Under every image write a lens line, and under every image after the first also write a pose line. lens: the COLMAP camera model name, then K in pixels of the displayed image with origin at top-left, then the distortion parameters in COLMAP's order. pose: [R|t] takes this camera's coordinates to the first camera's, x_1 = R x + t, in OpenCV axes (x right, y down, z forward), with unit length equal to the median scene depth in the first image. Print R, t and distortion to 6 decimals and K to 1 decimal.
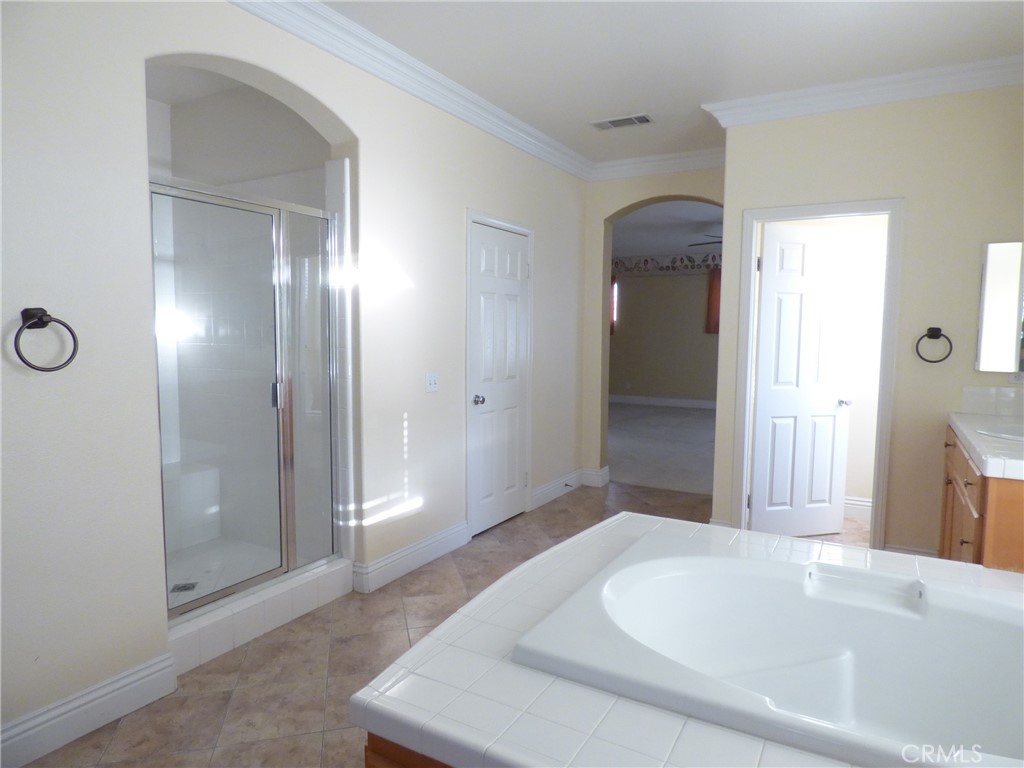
lens RADIAL K [[634.0, 0, 516.0], [0, 634.0, 379.3], [0, 0, 1]] dist [-0.006449, 0.010141]
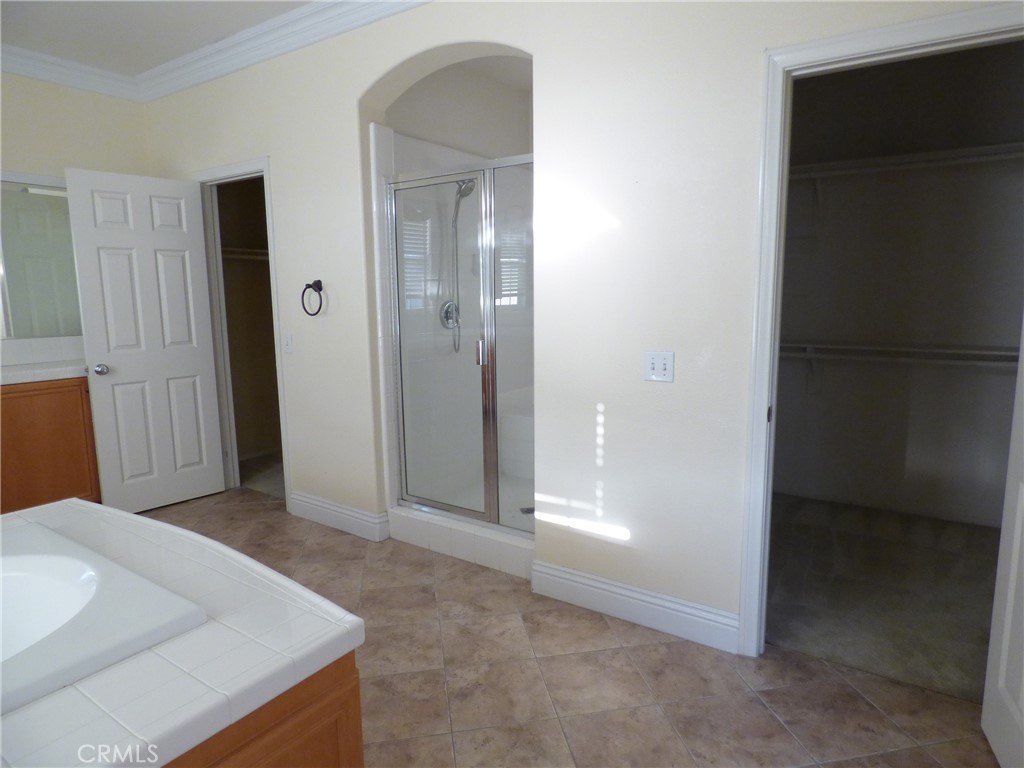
lens RADIAL K [[634.0, 0, 509.2], [0, 634.0, 391.3], [0, 0, 1]] dist [-0.006449, 0.010141]
pose [[-0.101307, 0.161671, -0.981631, 0.586459], [-0.054269, 0.984340, 0.167718, -0.083671], [0.993374, 0.070263, -0.090947, 1.015732]]
